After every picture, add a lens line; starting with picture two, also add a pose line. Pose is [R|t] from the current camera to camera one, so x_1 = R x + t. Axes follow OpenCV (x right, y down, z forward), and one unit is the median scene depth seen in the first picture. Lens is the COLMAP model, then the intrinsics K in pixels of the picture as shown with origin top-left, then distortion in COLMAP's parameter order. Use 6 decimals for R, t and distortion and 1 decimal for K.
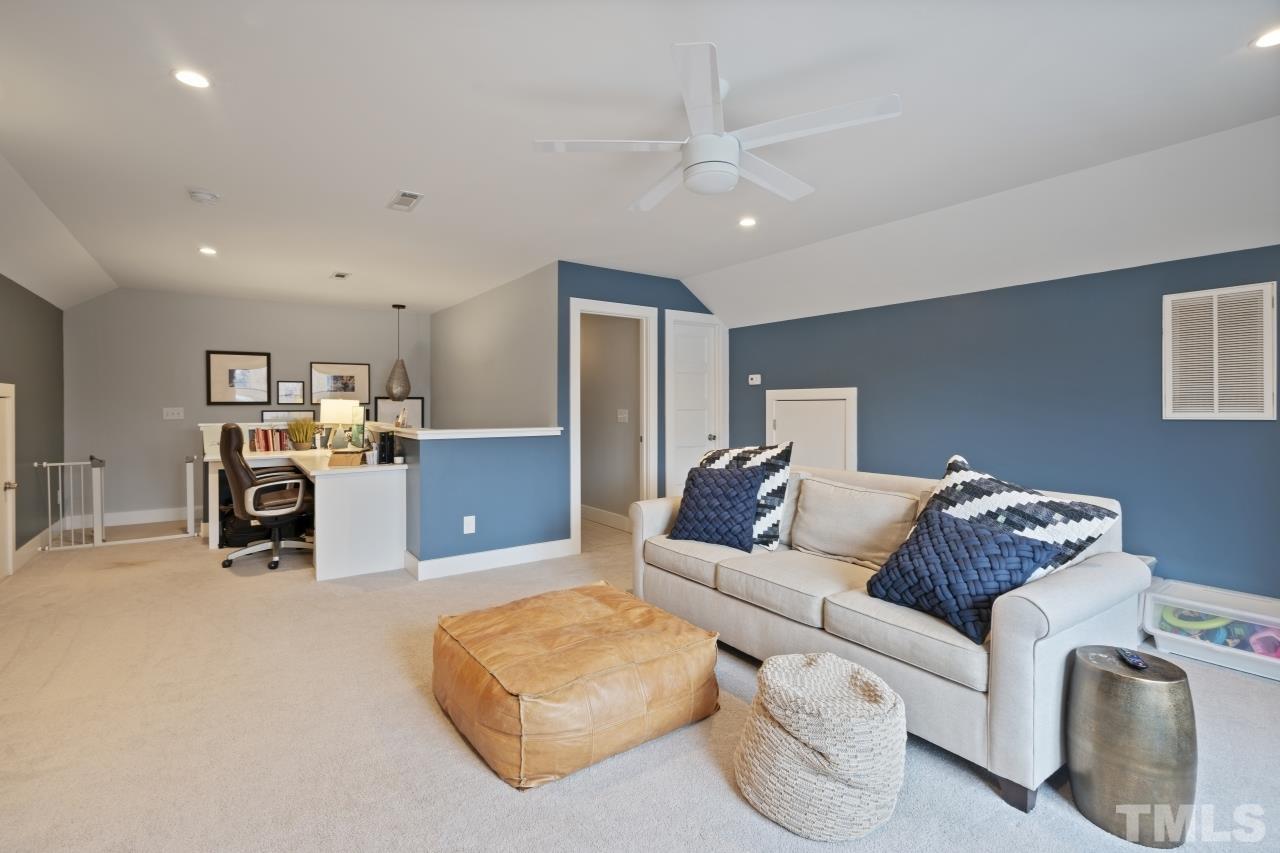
lens RADIAL K [[585.8, 0, 638.5], [0, 585.8, 421.8], [0, 0, 1]] dist [-0.022871, -0.000892]
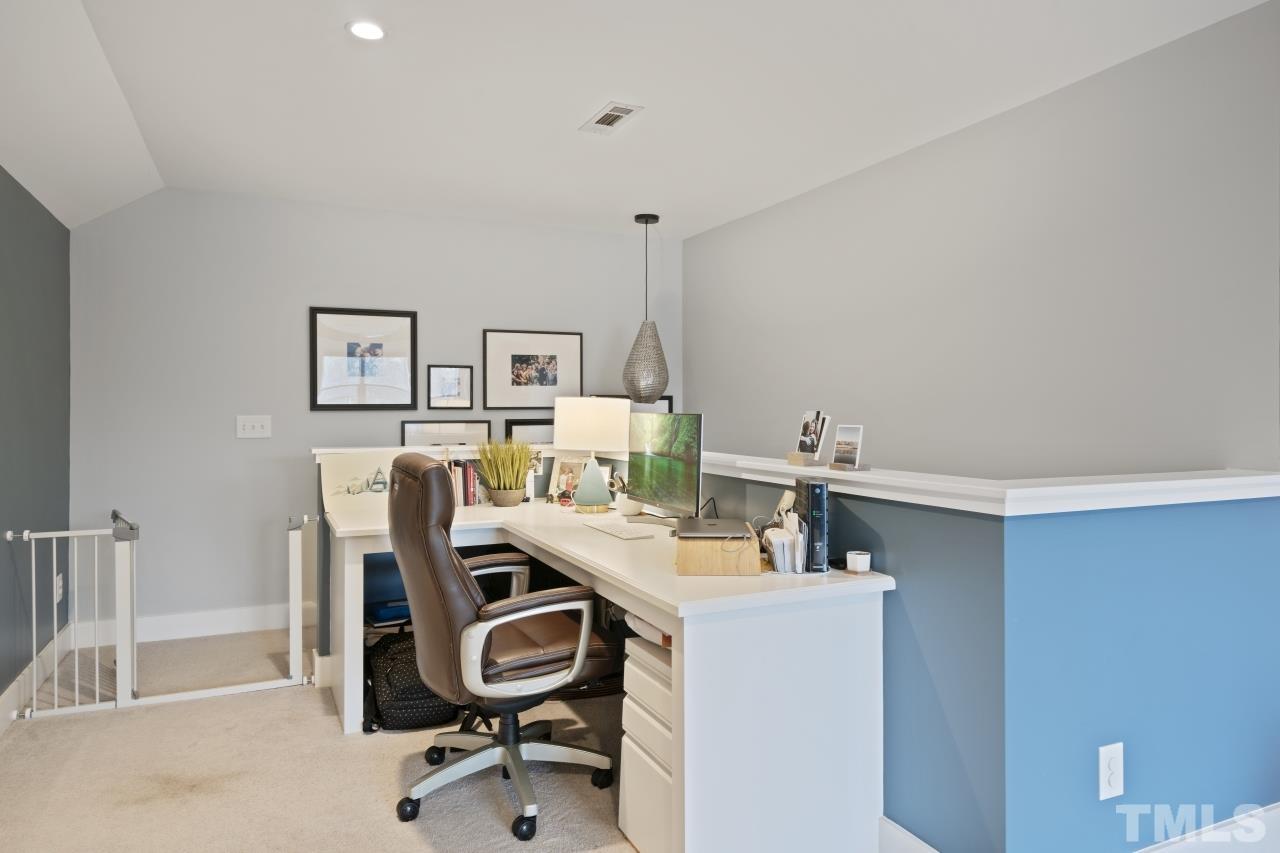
lens RADIAL K [[824.6, 0, 640.0], [0, 824.6, 426.5], [0, 0, 1]] dist [-0.002606, -0.014886]
pose [[0.979976, 0.002751, -0.199098, -0.381220], [-0.004837, 0.999938, -0.009994, -0.010245], [0.199059, 0.010756, 0.979929, 0.407450]]
